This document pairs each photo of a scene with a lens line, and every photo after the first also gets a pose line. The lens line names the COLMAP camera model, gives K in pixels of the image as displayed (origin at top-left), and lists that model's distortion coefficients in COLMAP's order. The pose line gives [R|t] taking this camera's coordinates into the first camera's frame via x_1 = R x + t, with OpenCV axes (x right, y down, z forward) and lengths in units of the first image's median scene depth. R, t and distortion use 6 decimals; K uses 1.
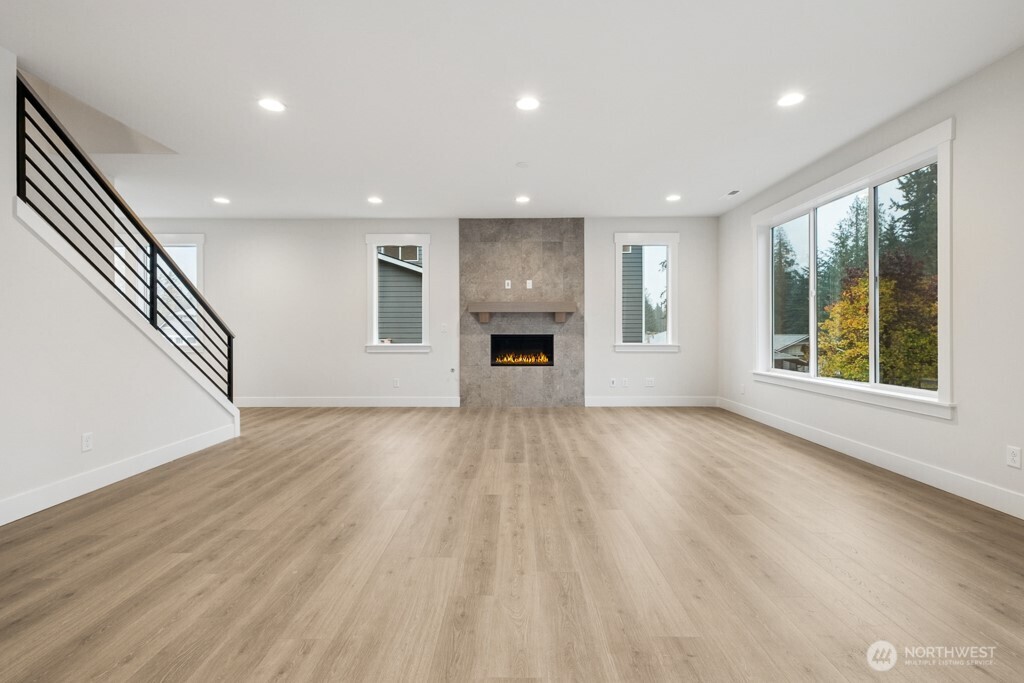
lens RADIAL K [[457.5, 0, 508.0], [0, 457.5, 337.1], [0, 0, 1]] dist [0.018187, -0.006030]
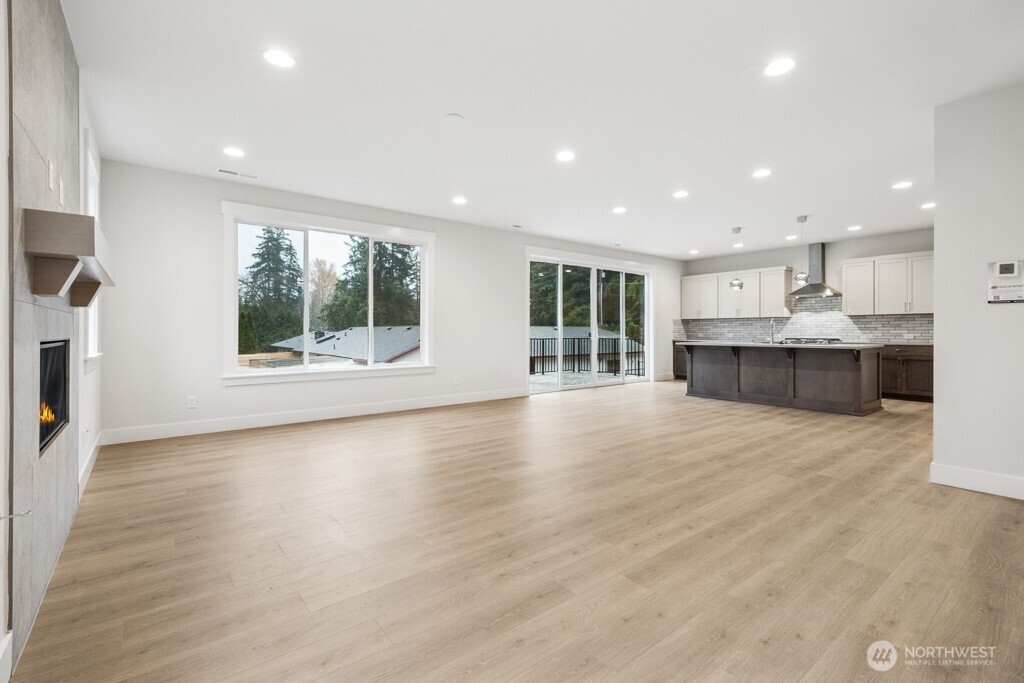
lens RADIAL K [[457.5, 0, 510.0], [0, 457.5, 333.8], [0, 0, 1]] dist [0.018187, -0.006030]
pose [[-0.629132, -0.004006, 0.777288, -0.442146], [0.007059, 0.999916, 0.010867, -0.010422], [-0.777266, 0.012323, -0.629051, 0.988171]]
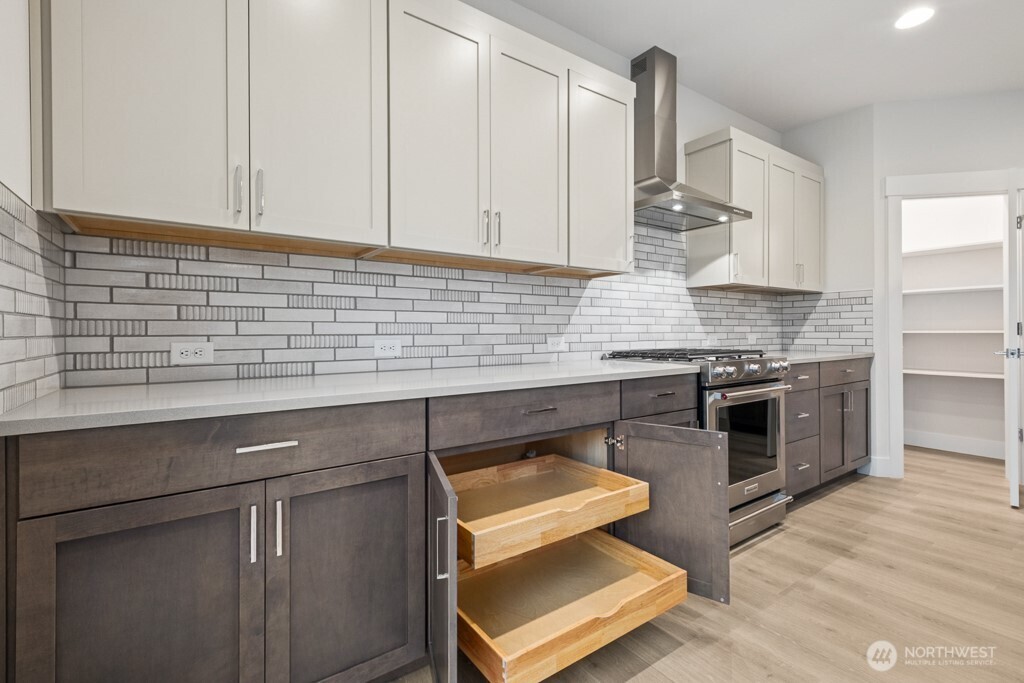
lens RADIAL K [[457.5, 0, 513.9], [0, 457.5, 335.0], [0, 0, 1]] dist [0.018187, -0.006030]
pose [[-0.809650, 0.007360, -0.586867, 0.405113], [0.000964, 0.999937, 0.011211, 0.005272], [0.586912, 0.008511, -0.809606, -0.276587]]
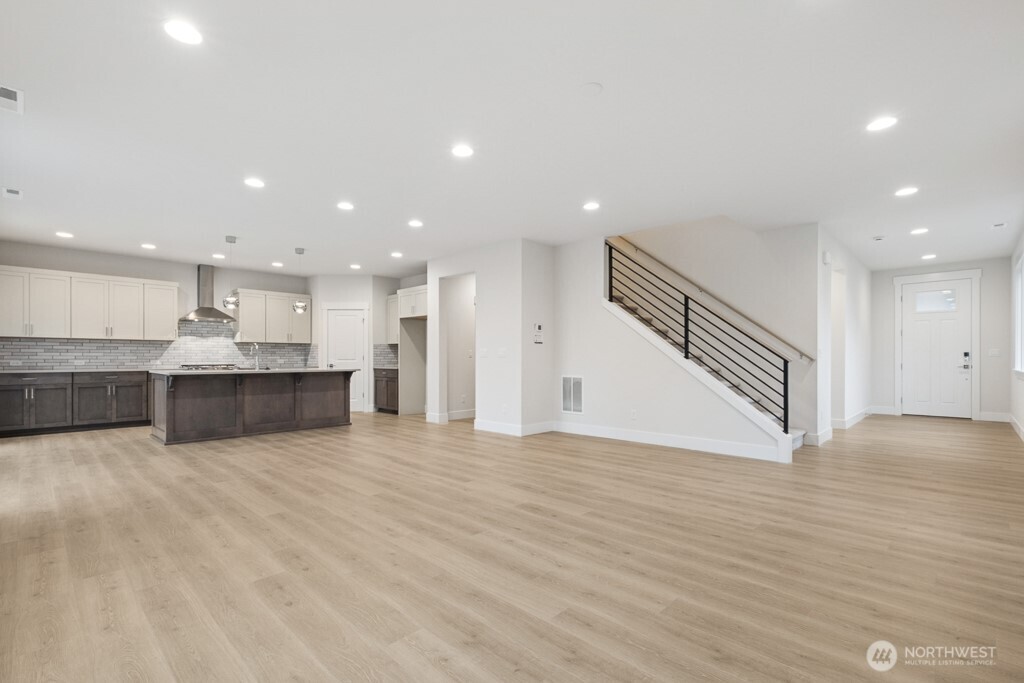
lens RADIAL K [[457.5, 0, 506.0], [0, 457.5, 363.8], [0, 0, 1]] dist [0.018187, -0.006030]
pose [[-0.687999, 0.010453, -0.725636, 0.396984], [-0.004800, 0.999809, 0.018953, -0.006591], [0.725695, 0.016523, -0.687818, 0.937898]]
